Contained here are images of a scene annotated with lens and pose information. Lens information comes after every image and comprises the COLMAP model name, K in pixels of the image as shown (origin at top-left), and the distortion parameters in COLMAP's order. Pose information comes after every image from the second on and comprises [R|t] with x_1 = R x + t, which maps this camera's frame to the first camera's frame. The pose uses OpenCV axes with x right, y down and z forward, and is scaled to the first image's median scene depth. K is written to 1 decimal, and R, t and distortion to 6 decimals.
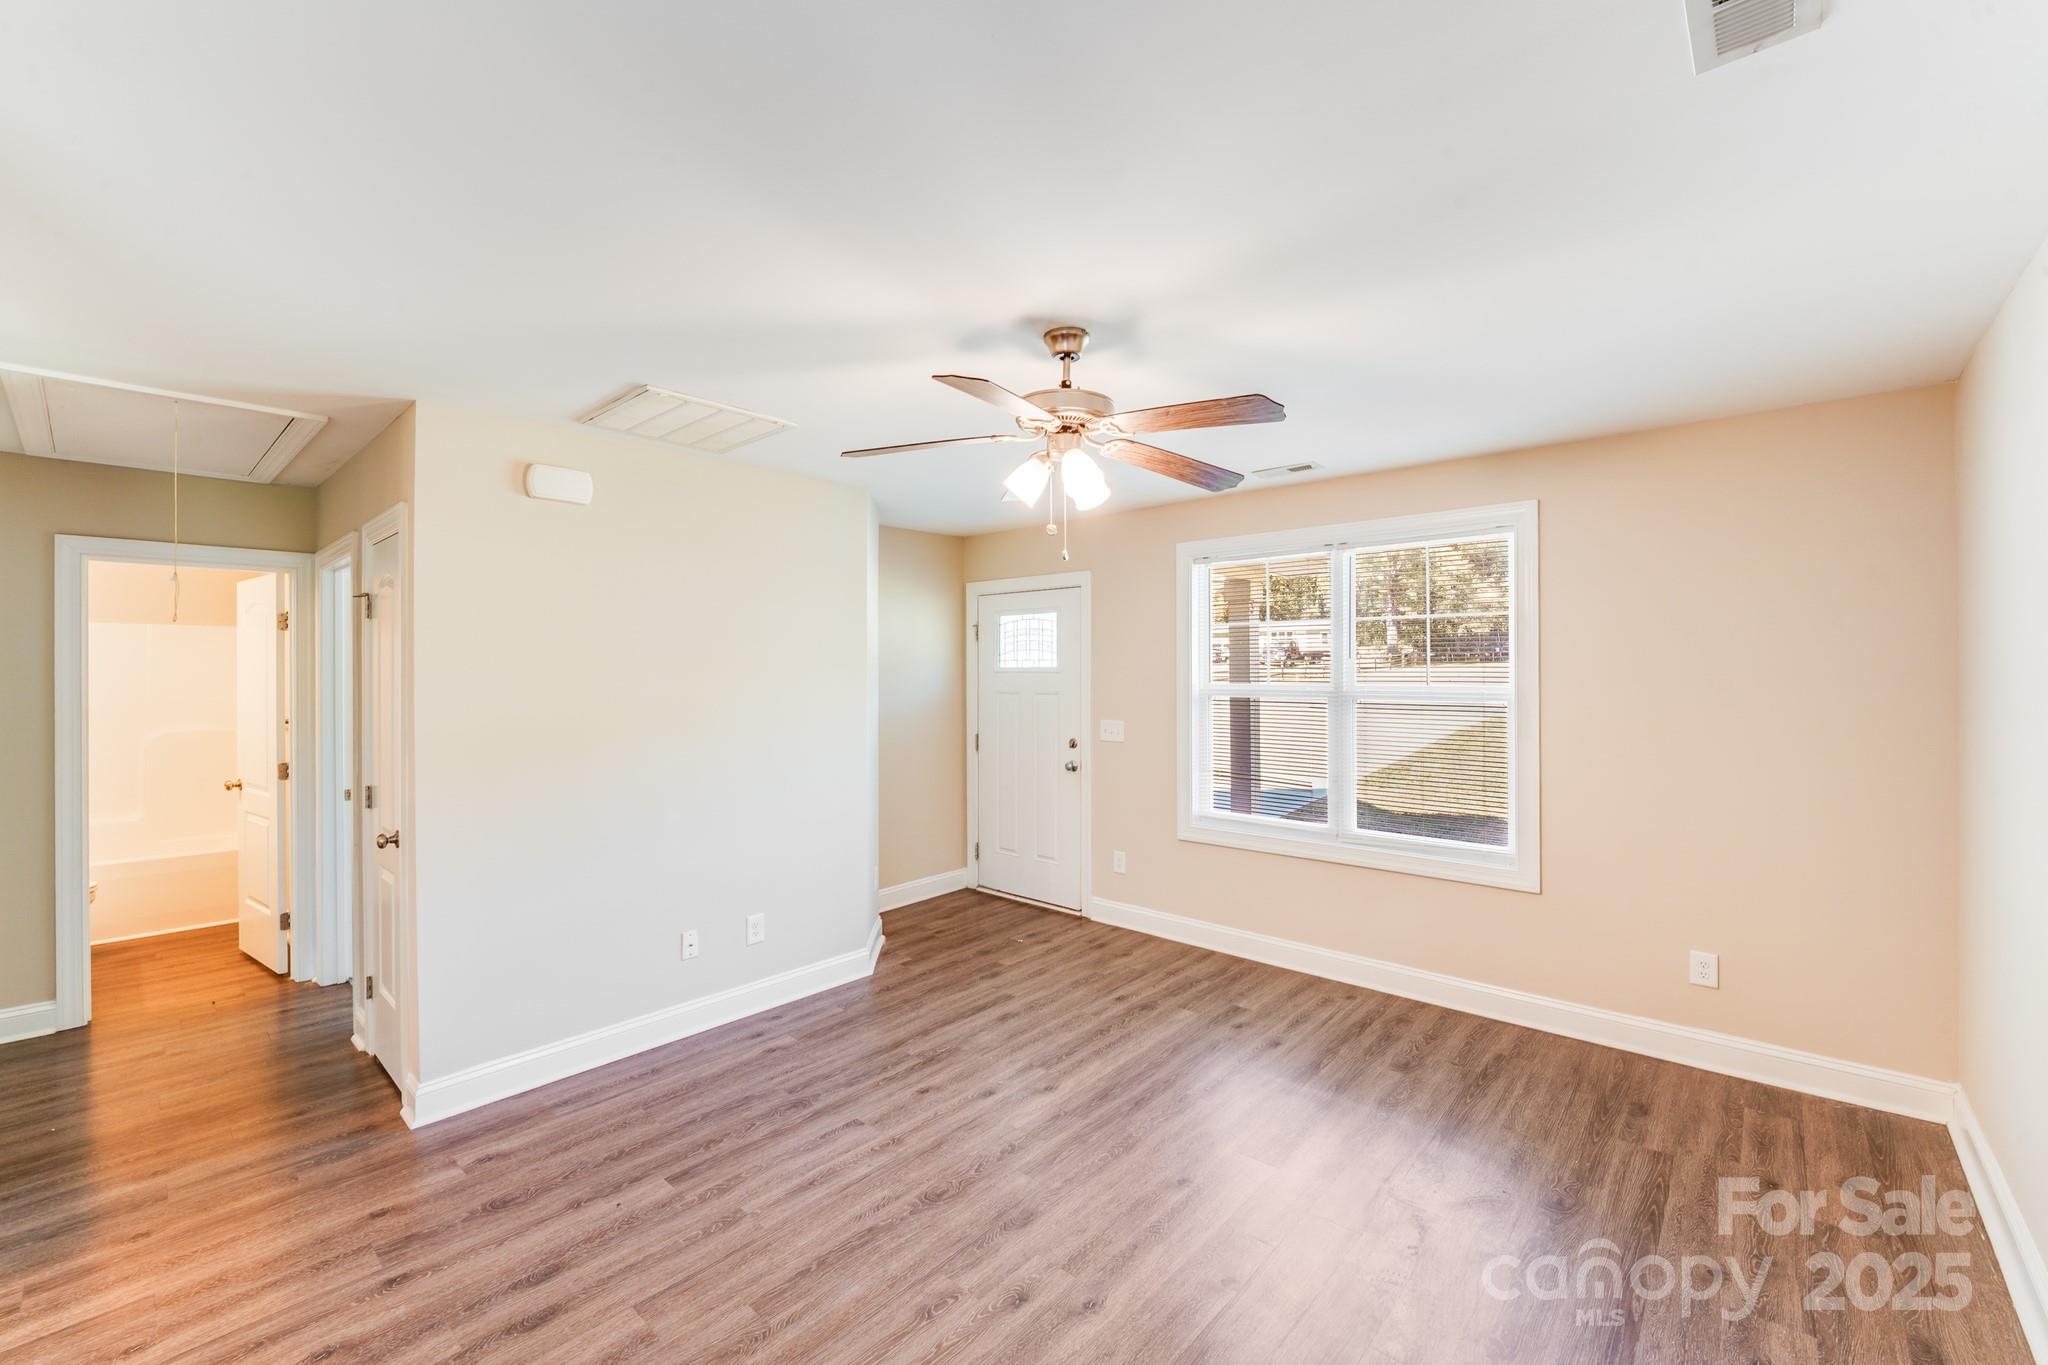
lens RADIAL K [[826.4, 0, 1022.4], [0, 826.4, 669.2], [0, 0, 1]] dist [-0.000302, -0.008705]
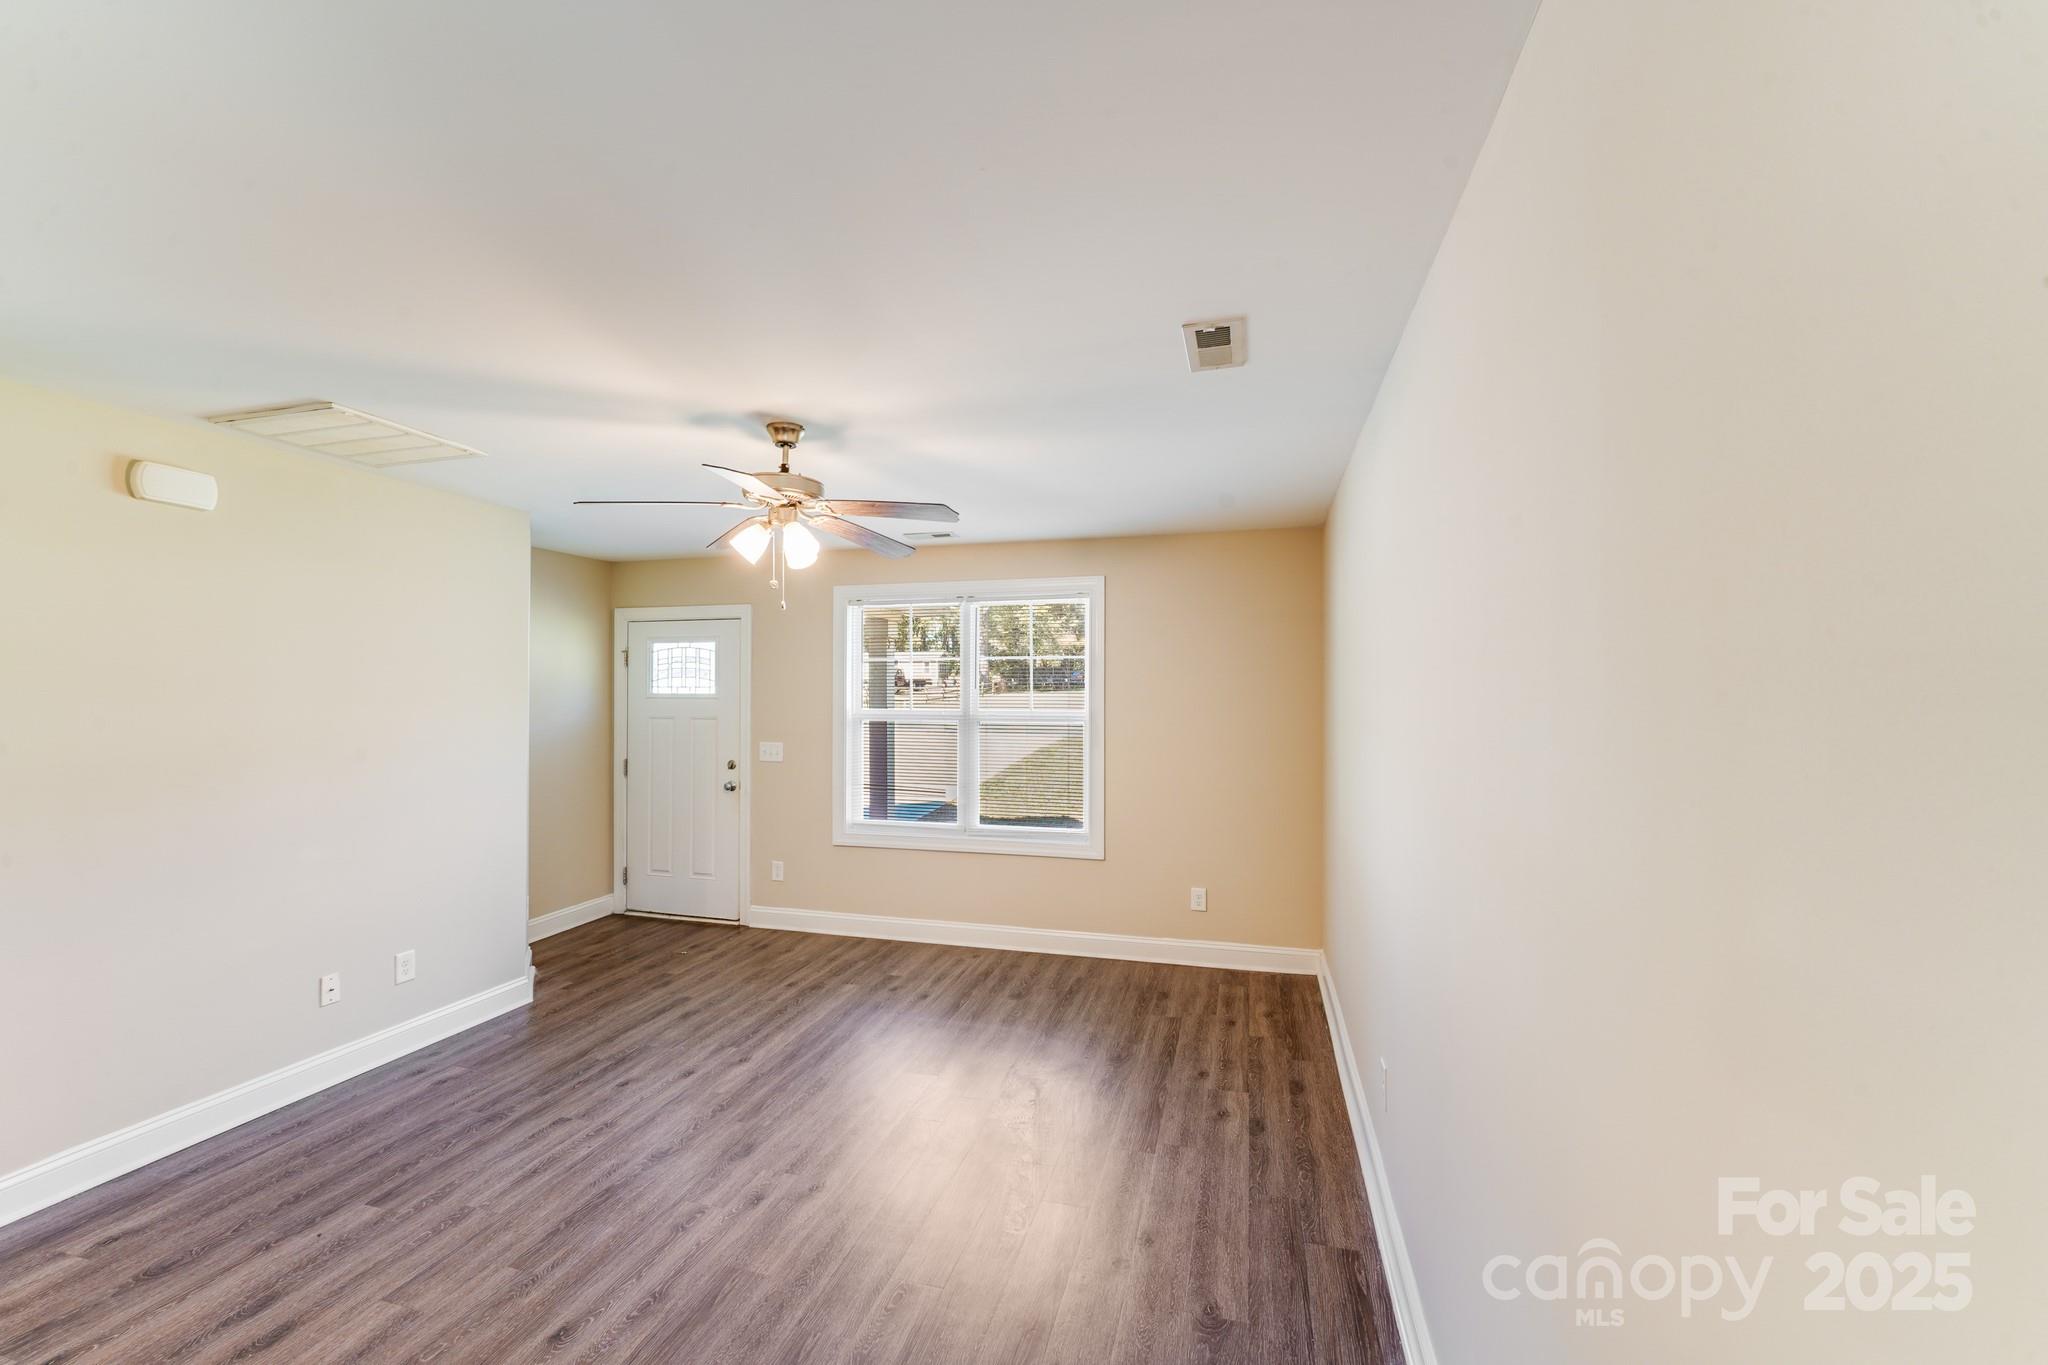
lens RADIAL K [[818.2, 0, 1016.9], [0, 818.2, 692.2], [0, 0, 1]] dist [-0.013501, -0.000512]
pose [[0.894813, 0.007652, 0.446376, -0.117387], [-0.006192, 0.999970, -0.004729, -0.002852], [-0.446399, 0.001467, 0.894833, -0.162082]]
